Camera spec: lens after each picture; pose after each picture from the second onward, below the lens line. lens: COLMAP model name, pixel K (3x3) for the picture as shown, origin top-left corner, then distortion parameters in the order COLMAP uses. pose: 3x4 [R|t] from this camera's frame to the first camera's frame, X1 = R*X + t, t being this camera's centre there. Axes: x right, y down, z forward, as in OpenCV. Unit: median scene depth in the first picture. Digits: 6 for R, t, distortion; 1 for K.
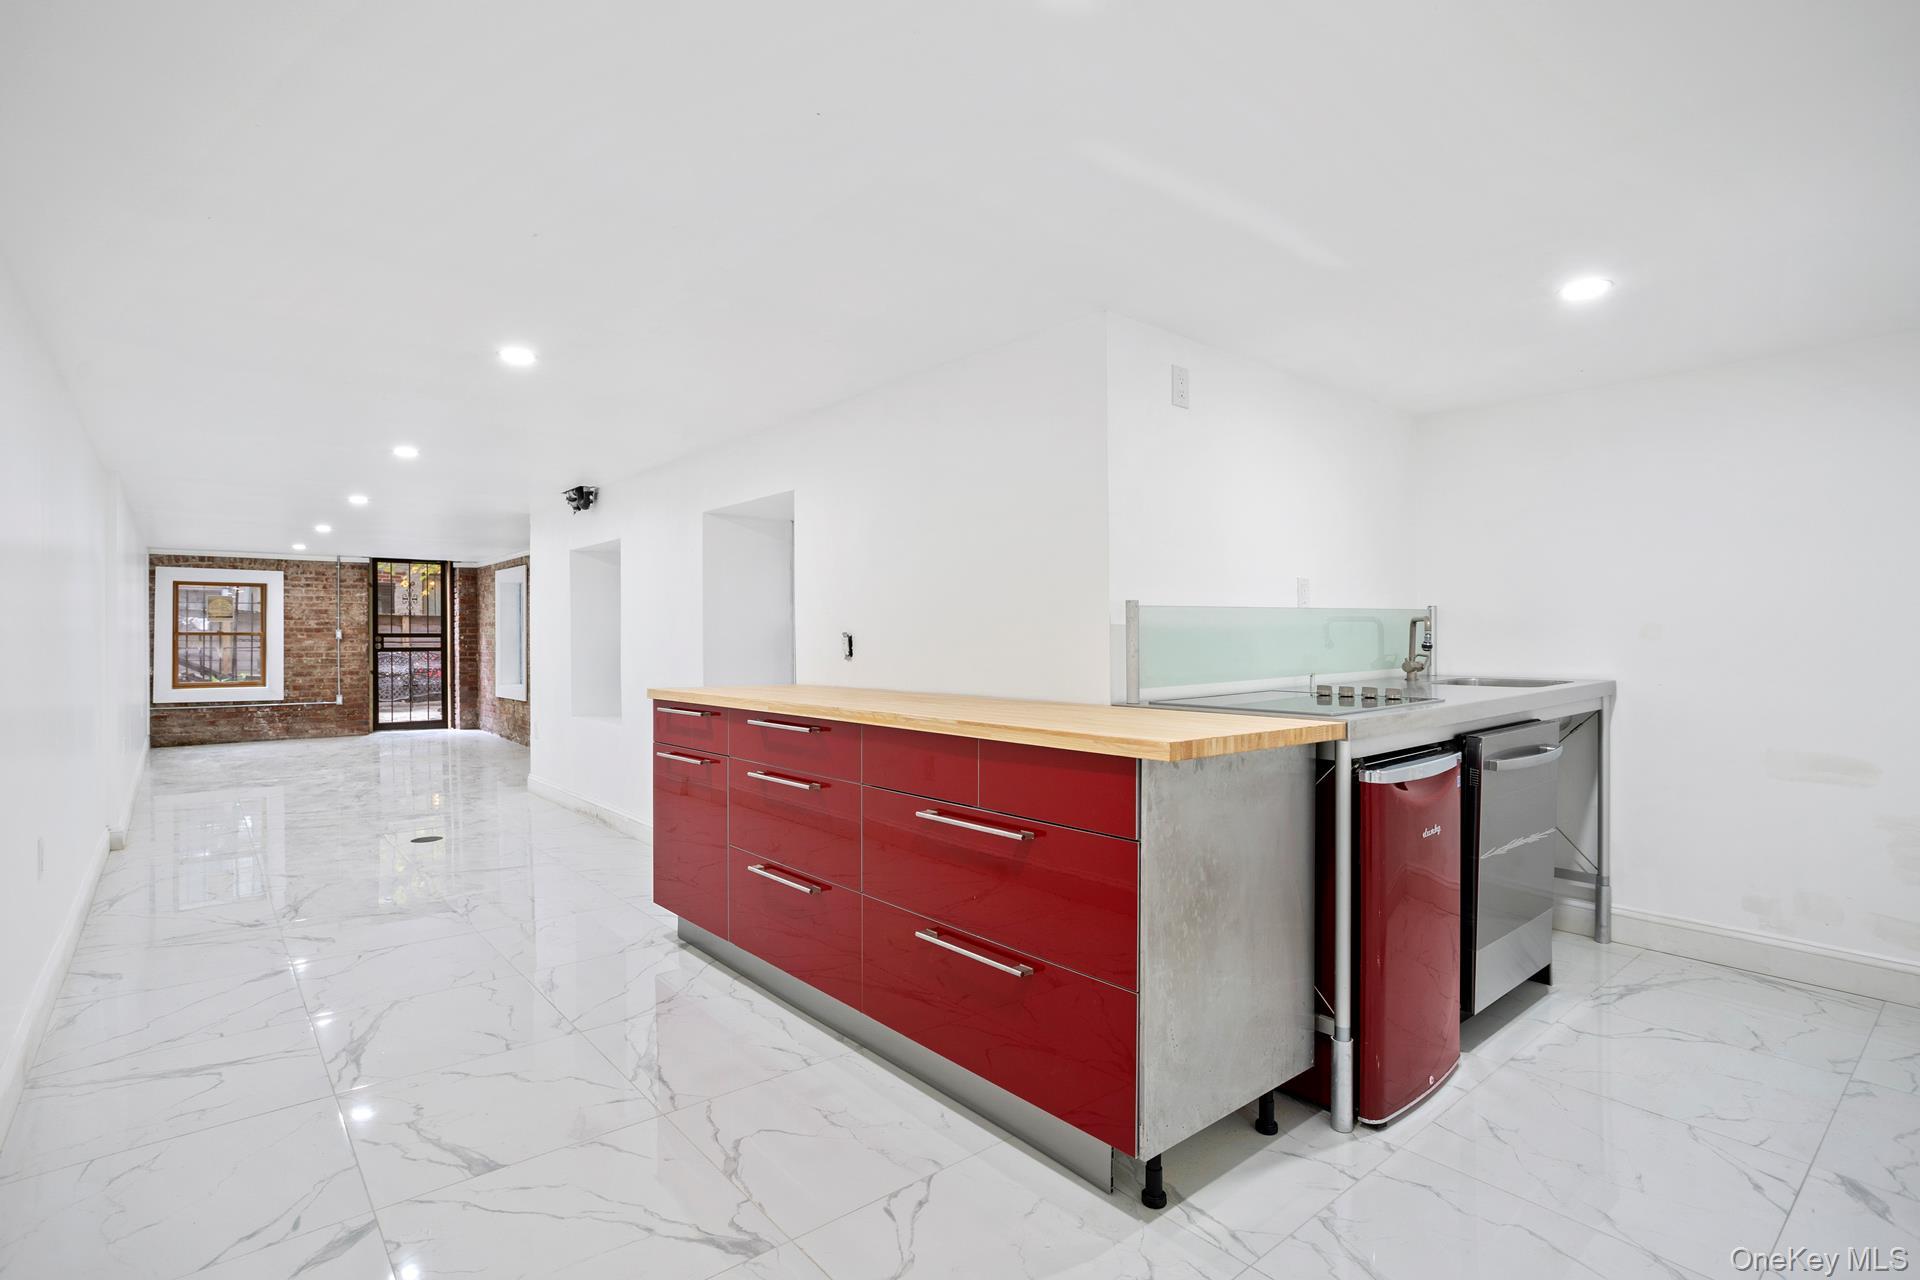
lens RADIAL K [[925.4, 0, 960.5], [0, 925.4, 641.7], [0, 0, 1]] dist [0.006215, 0.001781]
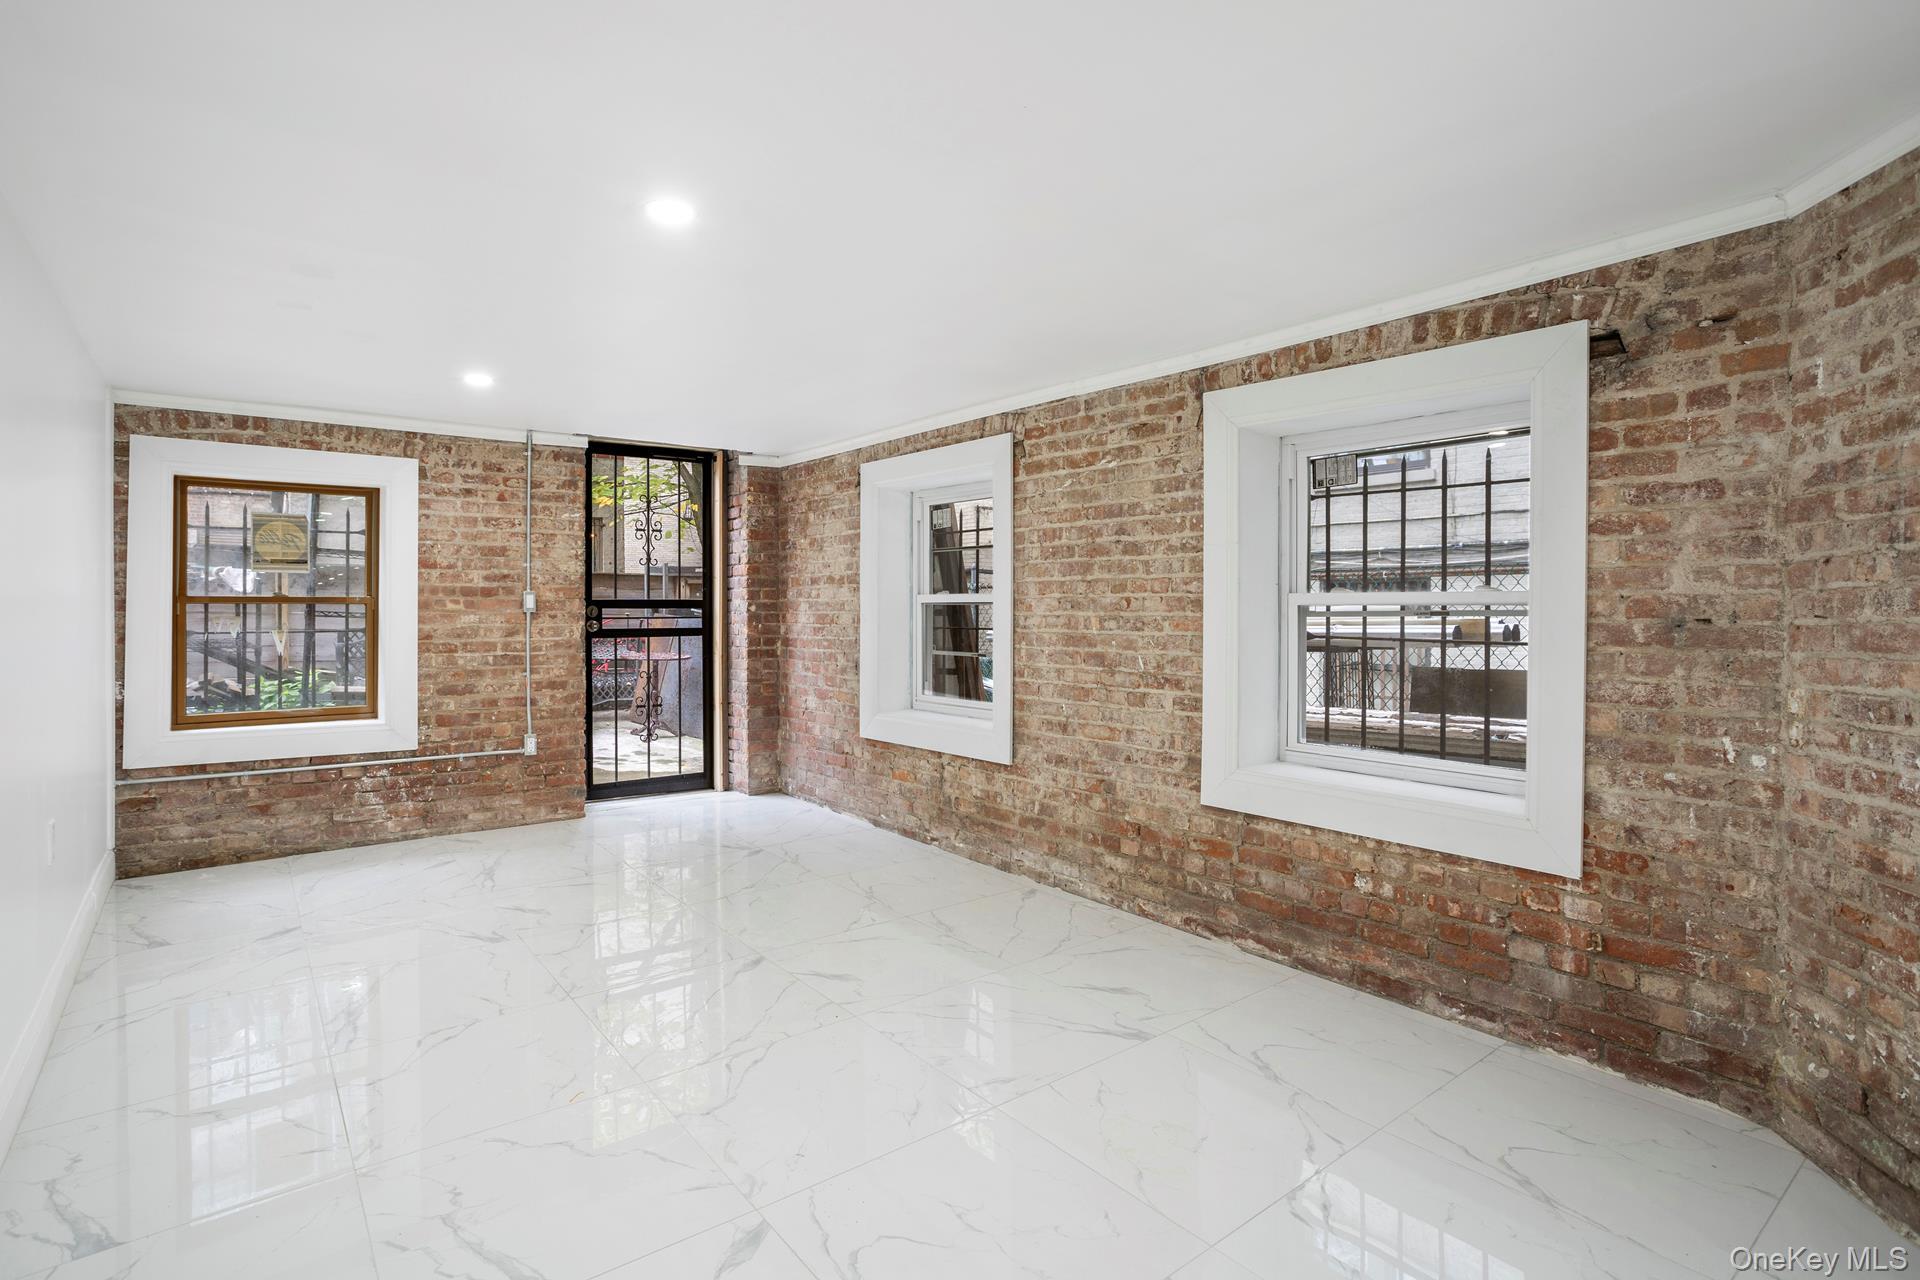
lens RADIAL K [[925.4, 0, 938.9], [0, 925.4, 609.6], [0, 0, 1]] dist [0.006215, 0.001781]
pose [[0.999983, 0.000592, 0.005758, -0.479281], [-0.000584, 0.999999, -0.001324, -0.003491], [-0.005759, 0.001321, 0.999983, 0.551527]]
